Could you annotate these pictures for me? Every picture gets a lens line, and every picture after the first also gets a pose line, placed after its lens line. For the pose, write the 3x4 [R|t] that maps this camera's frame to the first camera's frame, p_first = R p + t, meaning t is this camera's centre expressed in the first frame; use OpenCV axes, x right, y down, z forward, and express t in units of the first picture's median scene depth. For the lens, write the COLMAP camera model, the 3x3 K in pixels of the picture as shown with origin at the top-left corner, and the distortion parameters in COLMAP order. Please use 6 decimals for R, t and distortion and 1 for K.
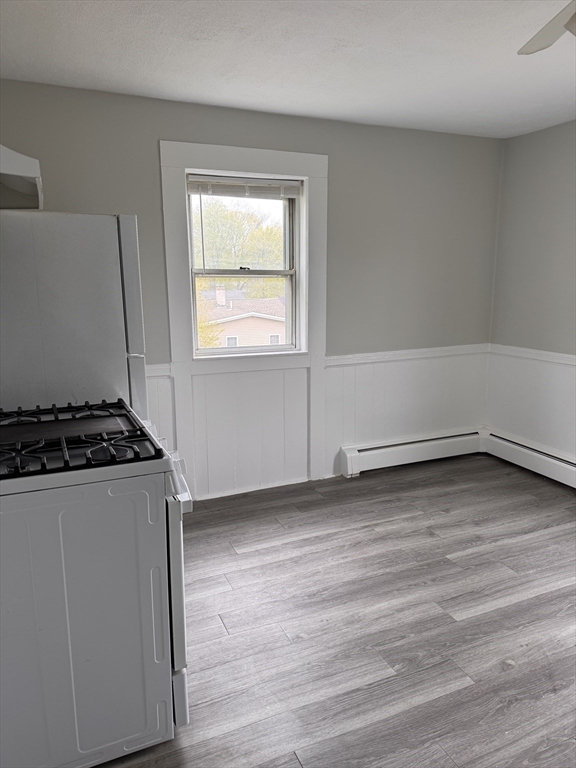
lens RADIAL K [[547.6, 0, 288.7], [0, 547.6, 388.7], [0, 0, 1]] dist [0.020246, -0.022723]
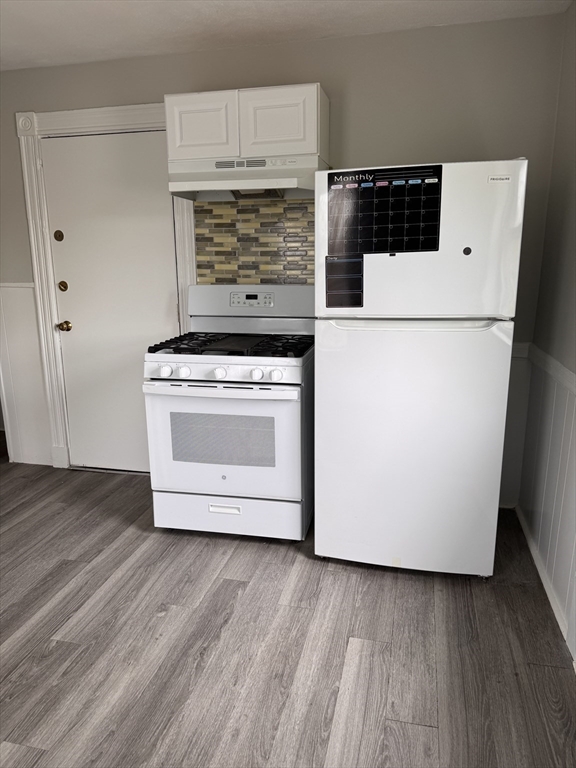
lens RADIAL K [[547.6, 0, 287.7], [0, 547.6, 382.8], [0, 0, 1]] dist [0.020246, -0.022723]
pose [[-0.616428, 0.189615, -0.764240, 0.513377], [-0.148492, 0.925165, 0.349314, -0.274098], [0.773283, 0.328810, -0.542141, 1.458115]]
